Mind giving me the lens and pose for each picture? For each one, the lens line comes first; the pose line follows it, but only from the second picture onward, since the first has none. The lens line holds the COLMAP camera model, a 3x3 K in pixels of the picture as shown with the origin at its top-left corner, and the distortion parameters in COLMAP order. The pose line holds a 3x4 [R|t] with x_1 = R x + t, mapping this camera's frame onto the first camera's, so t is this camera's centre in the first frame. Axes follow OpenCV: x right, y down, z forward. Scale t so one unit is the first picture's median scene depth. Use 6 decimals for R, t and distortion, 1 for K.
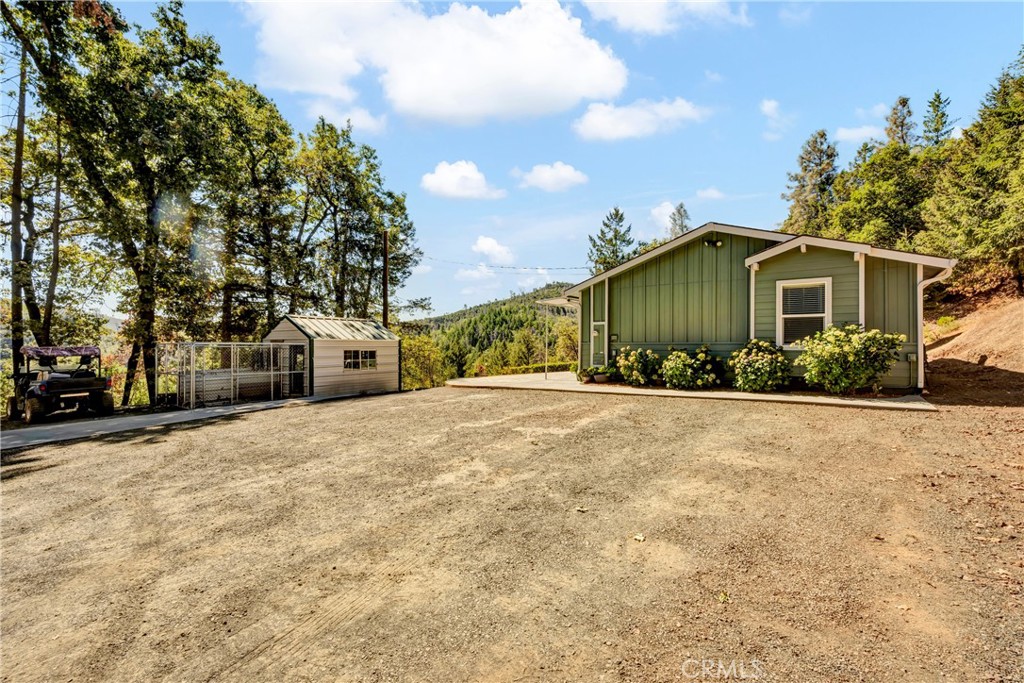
lens RADIAL K [[426.5, 0, 512.0], [0, 426.5, 341.5], [0, 0, 1]] dist [0.000182, -0.000015]
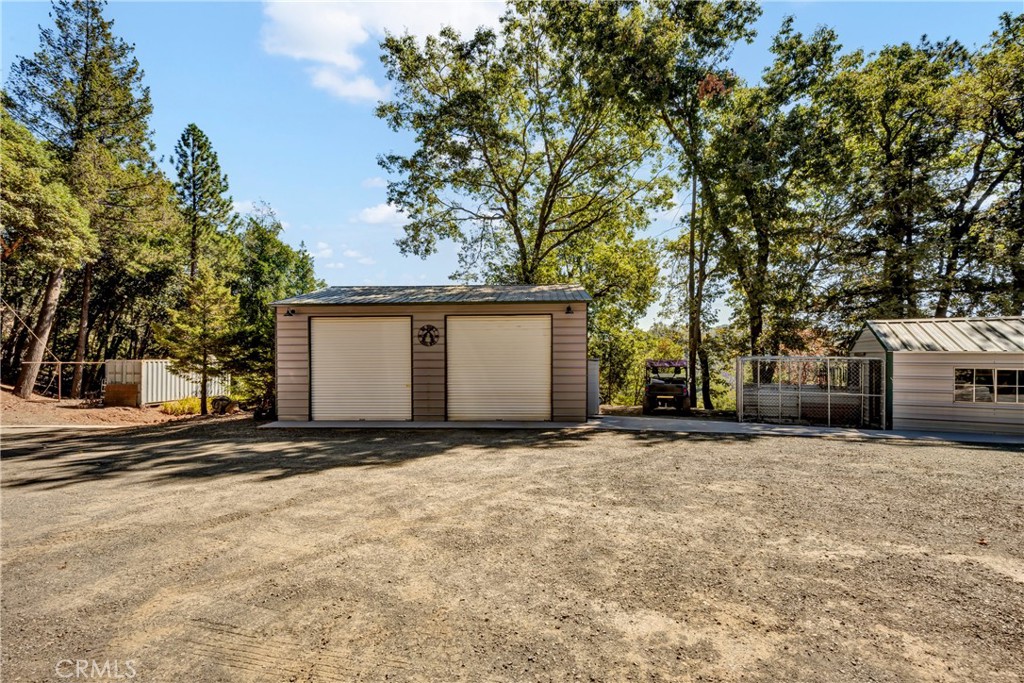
lens RADIAL K [[412.0, 0, 510.6], [0, 412.0, 365.8], [0, 0, 1]] dist [0.000754, 0.000092]
pose [[0.194192, 0.020380, -0.980752, 0.087881], [0.004018, 0.999759, 0.021570, 0.000011], [0.980955, -0.008129, 0.194064, 0.222537]]
